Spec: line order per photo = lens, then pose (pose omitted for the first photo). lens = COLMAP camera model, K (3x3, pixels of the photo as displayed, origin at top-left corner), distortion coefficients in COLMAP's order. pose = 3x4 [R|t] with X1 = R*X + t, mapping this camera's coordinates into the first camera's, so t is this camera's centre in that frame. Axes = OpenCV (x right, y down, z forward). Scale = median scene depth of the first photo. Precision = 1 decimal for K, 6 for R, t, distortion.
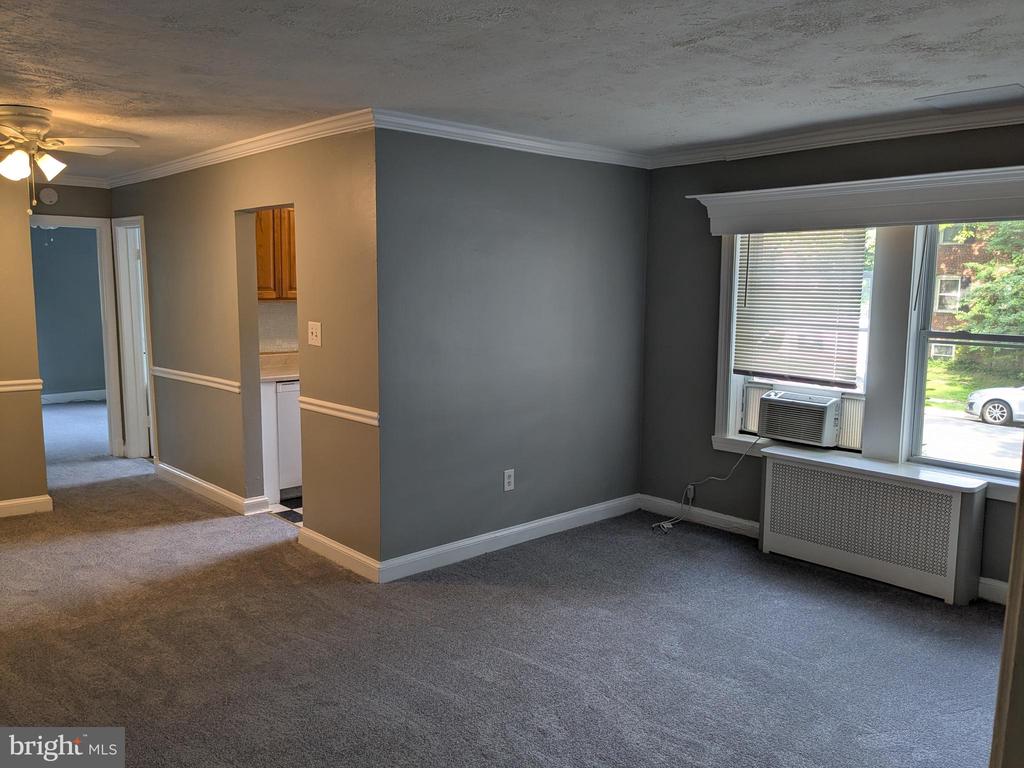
lens RADIAL K [[811.9, 0, 514.3], [0, 811.9, 385.8], [0, 0, 1]] dist [0.053337, -0.083575]
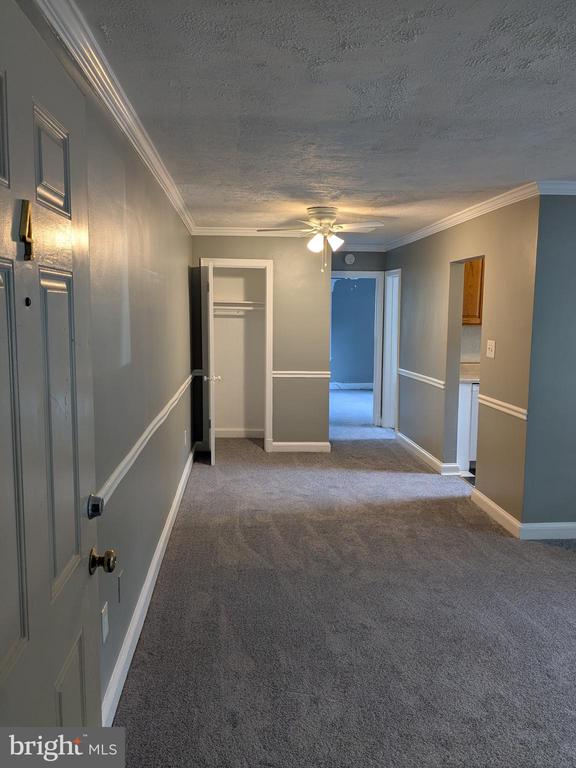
lens RADIAL K [[605.9, 0, 288.0], [0, 605.9, 384.0], [0, 0, 1]] dist [0.060093, -0.103127]
pose [[0.792067, 0.070908, -0.606302, 0.105752], [-0.076609, 0.996925, 0.016512, 0.003541], [0.605608, 0.033370, 0.795063, -0.020330]]
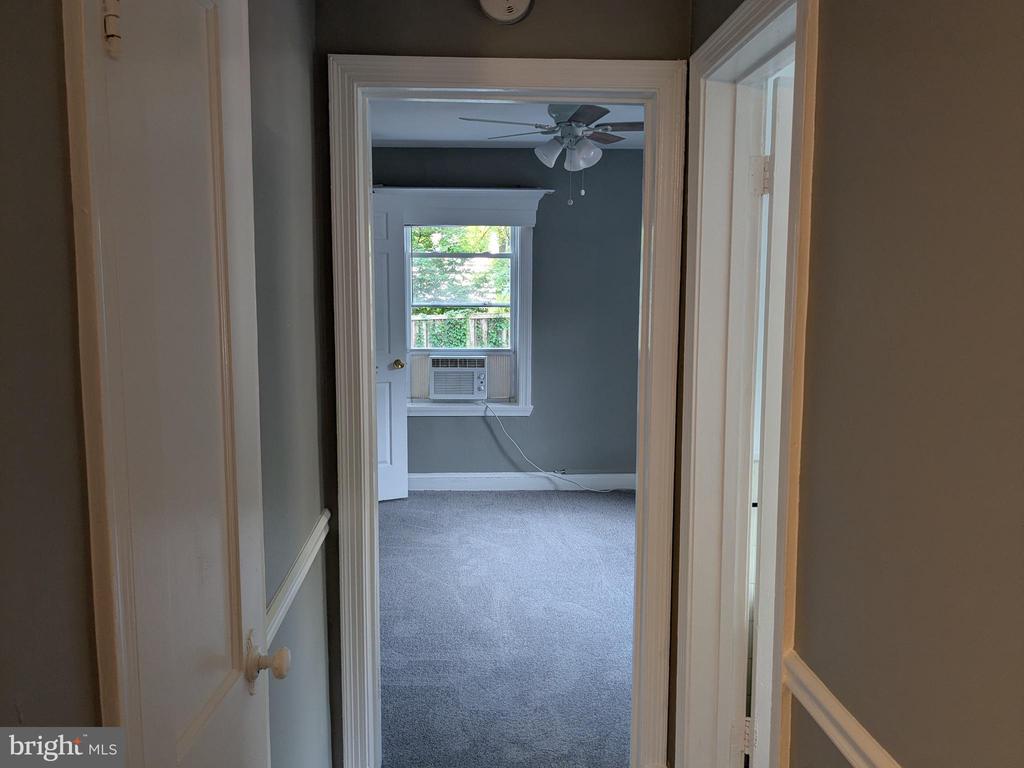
lens RADIAL K [[807.8, 0, 510.2], [0, 807.8, 392.6], [0, 0, 1]] dist [0.060093, -0.103127]
pose [[0.766138, 0.079036, -0.637798, -0.498123], [-0.077142, 0.996543, 0.030827, -0.126852], [0.638030, 0.025584, 0.769586, 1.062581]]
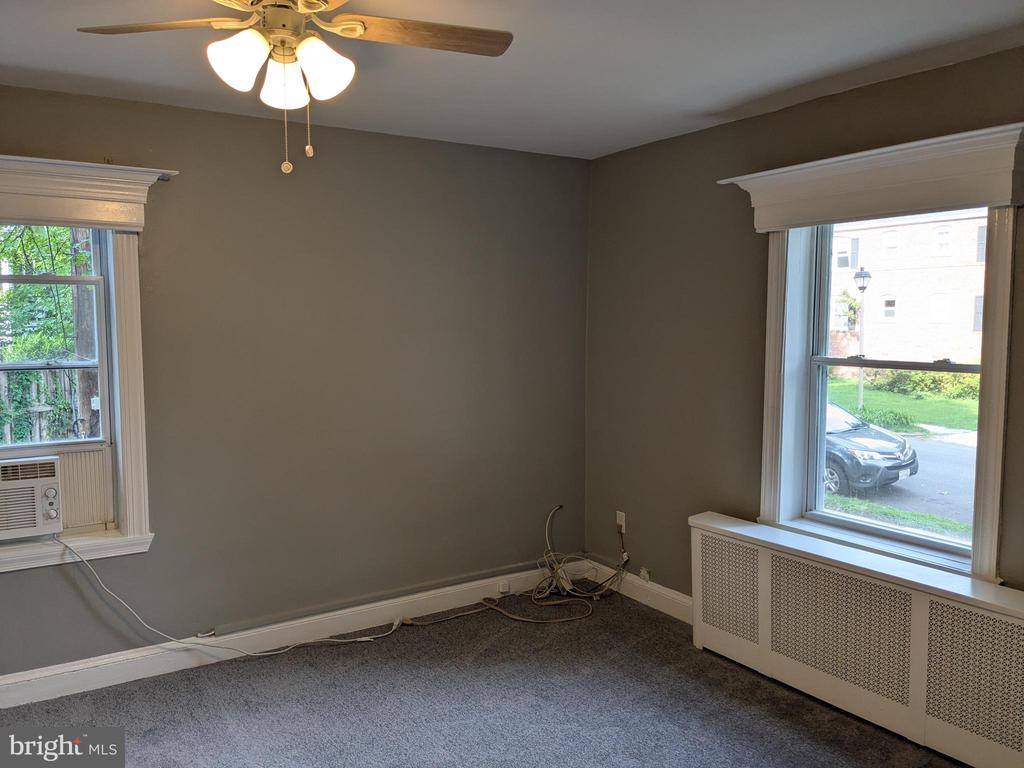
lens RADIAL K [[811.9, 0, 514.3], [0, 811.9, 385.8], [0, 0, 1]] dist [0.053337, -0.083575]
pose [[0.987474, -0.002307, -0.157768, -0.807274], [-0.004945, 0.998950, -0.045555, -0.169795], [0.157707, 0.045765, 0.986425, 1.342336]]
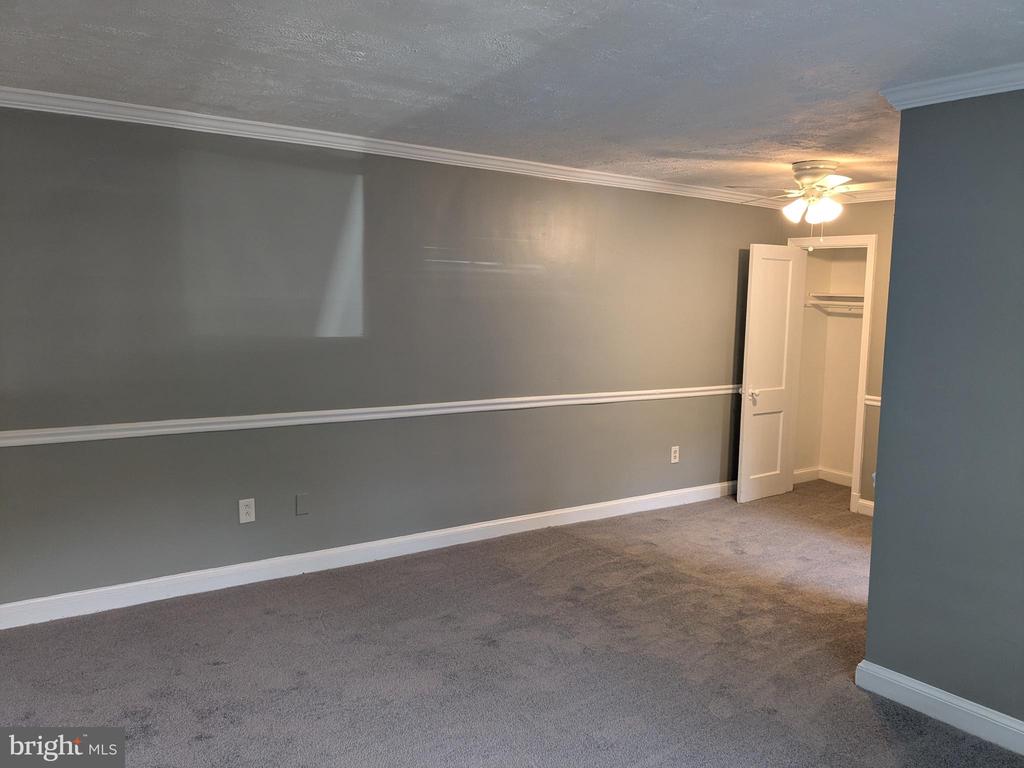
lens RADIAL K [[811.9, 0, 514.3], [0, 811.9, 385.8], [0, 0, 1]] dist [0.053337, -0.083575]
pose [[-0.110521, 0.091943, -0.989612, 0.557535], [-0.150415, 0.982695, 0.108099, -0.069034], [0.982426, 0.160800, -0.094779, 0.621938]]
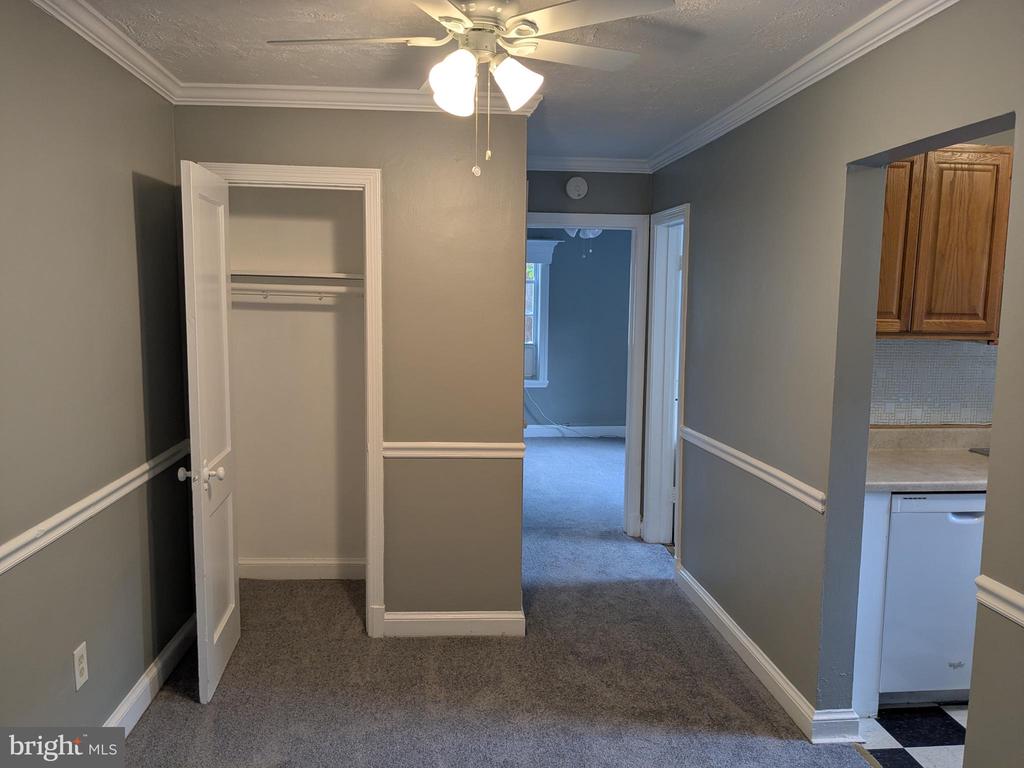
lens RADIAL K [[807.8, 0, 510.2], [0, 807.8, 392.6], [0, 0, 1]] dist [0.060093, -0.103127]
pose [[0.794307, 0.074505, -0.602931, -0.208061], [-0.083124, 0.996446, 0.013623, -0.065684], [0.601803, 0.039297, 0.797677, 0.511437]]
